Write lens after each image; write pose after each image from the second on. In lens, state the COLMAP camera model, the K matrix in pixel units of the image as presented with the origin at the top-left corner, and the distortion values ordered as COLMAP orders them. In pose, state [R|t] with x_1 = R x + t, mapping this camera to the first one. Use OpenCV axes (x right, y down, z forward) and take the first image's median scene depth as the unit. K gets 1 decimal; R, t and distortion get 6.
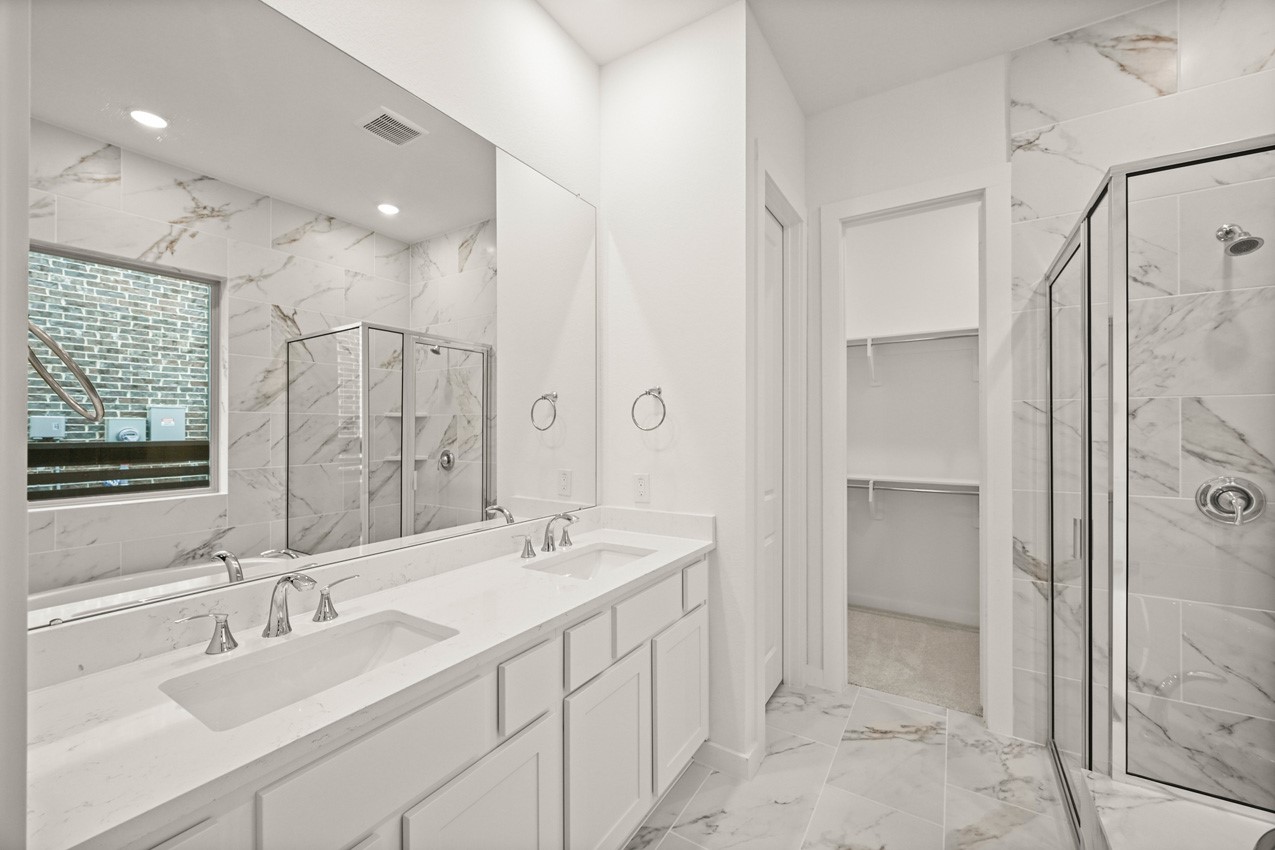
lens RADIAL K [[505.9, 0, 630.3], [0, 505.9, 426.8], [0, 0, 1]] dist [0.000090, 0.000065]
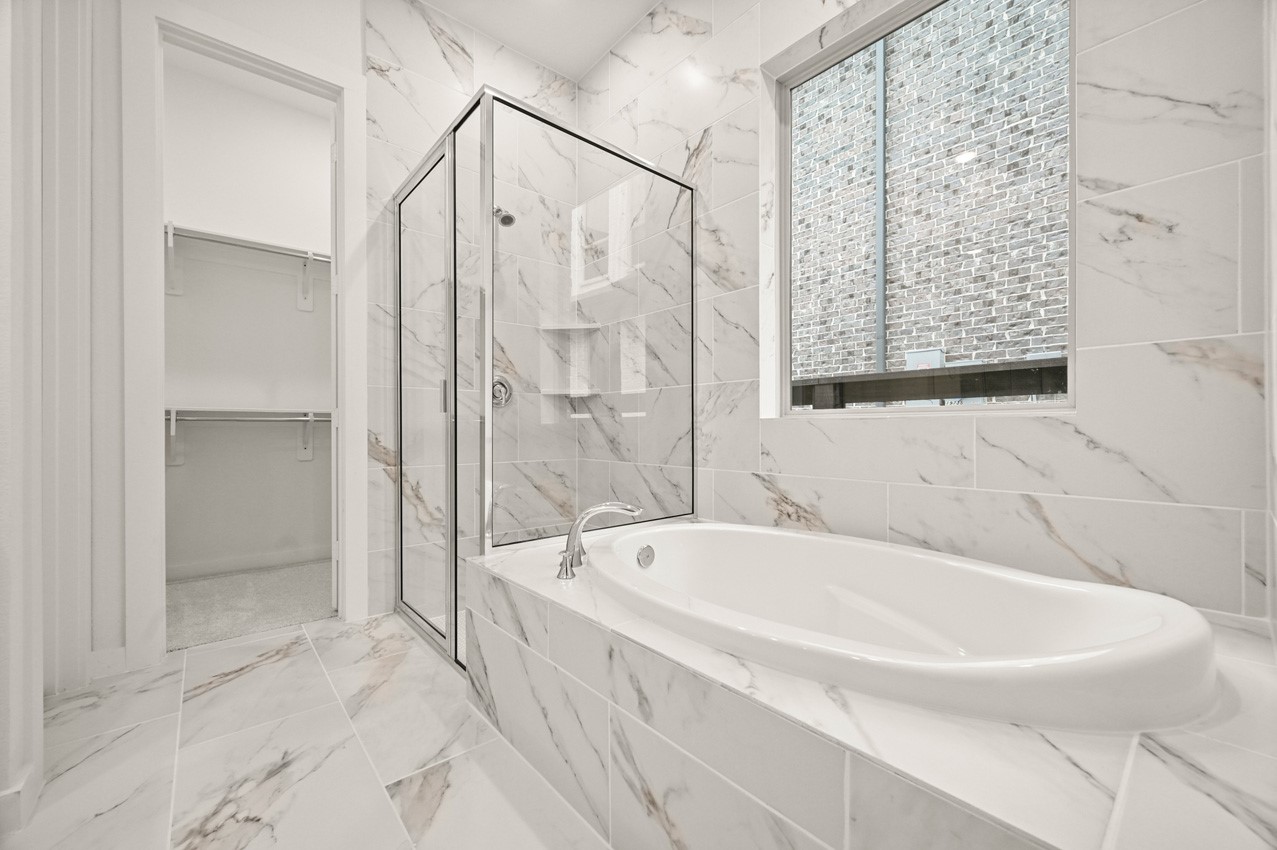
lens RADIAL K [[509.0, 0, 643.2], [0, 509.0, 431.8], [0, 0, 1]] dist [-0.001304, 0.000225]
pose [[0.280035, 0.001046, 0.959989, -0.111689], [-0.000466, 0.999999, -0.000954, 0.226914], [-0.959990, -0.000180, 0.280036, 0.146066]]
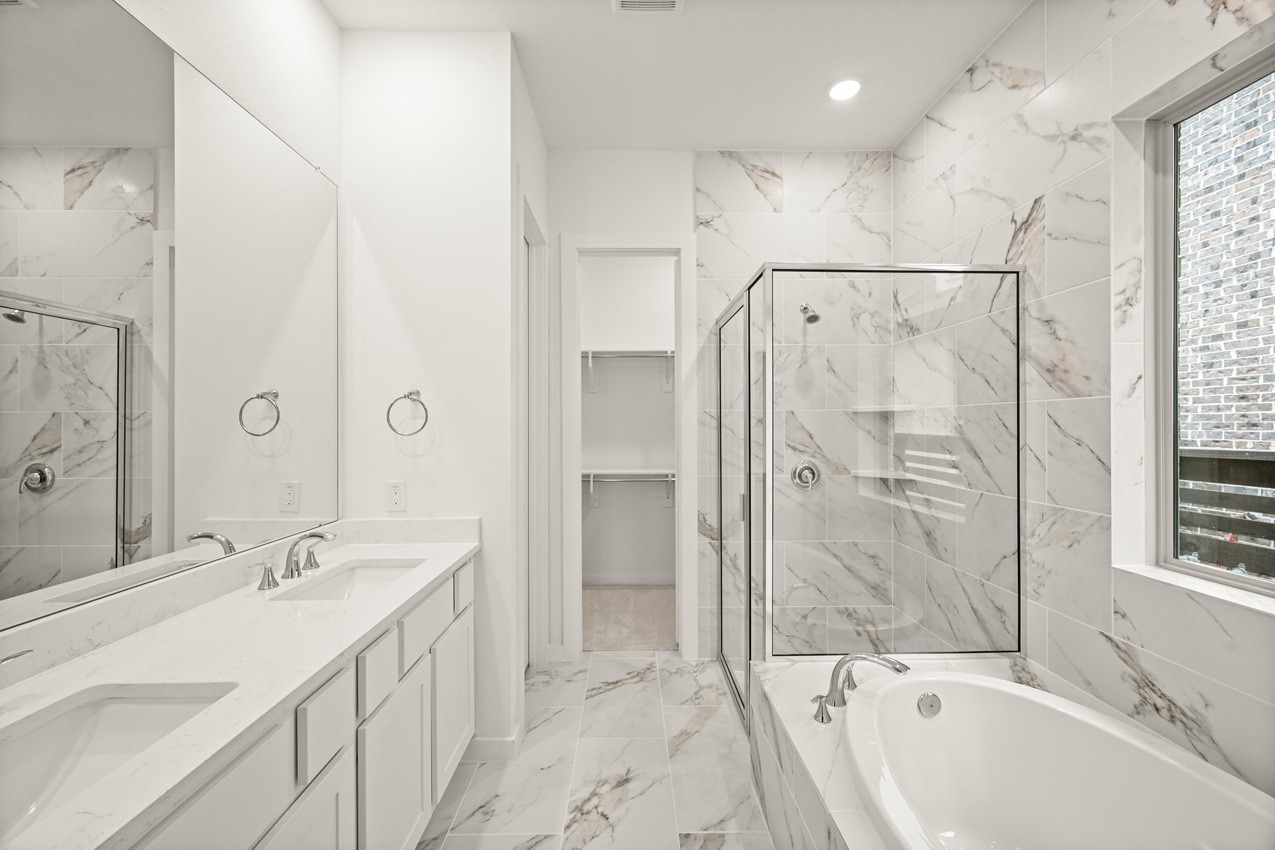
lens RADIAL K [[507.7, 0, 632.8], [0, 507.7, 423.5], [0, 0, 1]] dist [-0.000021, 0.000311]
pose [[0.835307, 0.000392, 0.549784, -0.136463], [0.000082, 1.000000, -0.000837, -0.014623], [-0.549784, 0.000745, 0.835306, -0.037650]]
